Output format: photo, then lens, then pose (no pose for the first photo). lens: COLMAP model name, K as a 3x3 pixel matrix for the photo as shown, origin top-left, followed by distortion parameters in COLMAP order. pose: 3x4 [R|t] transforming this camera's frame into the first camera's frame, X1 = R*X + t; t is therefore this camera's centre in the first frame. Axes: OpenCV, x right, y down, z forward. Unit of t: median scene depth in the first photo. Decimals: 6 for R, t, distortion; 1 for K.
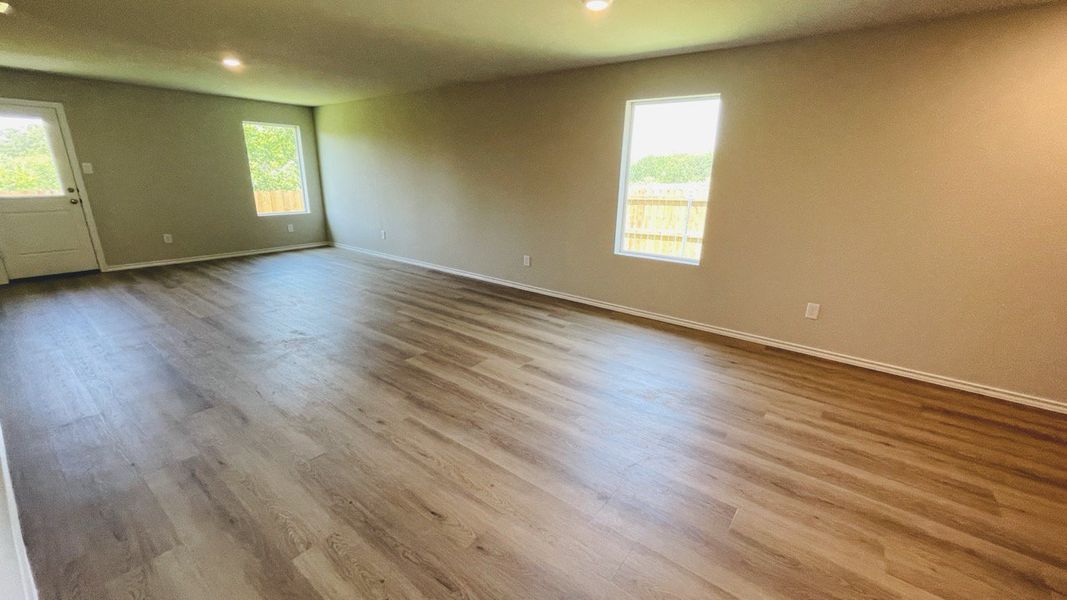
lens RADIAL K [[432.0, 0, 533.5], [0, 432.0, 300.0], [0, 0, 1]] dist [-0.000787, -0.000400]
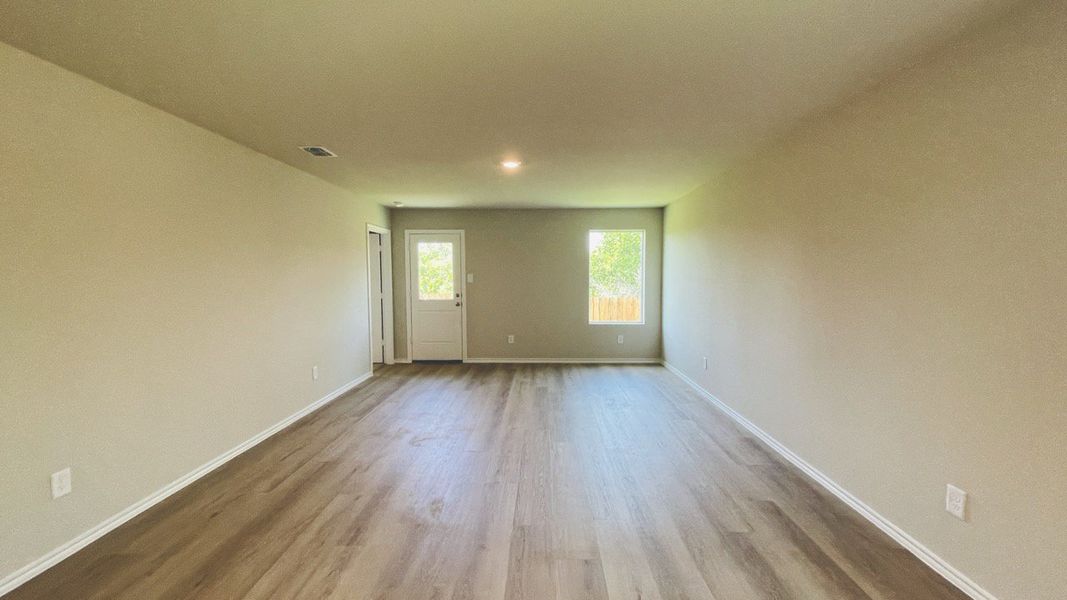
lens RADIAL K [[432.0, 0, 533.5], [0, 432.0, 300.0], [0, 0, 1]] dist [-0.000787, -0.000400]
pose [[0.595578, 0.025486, -0.802893, 0.052896], [-0.213215, 0.968662, -0.127413, -0.114470], [0.774485, 0.247073, 0.582348, 0.395134]]
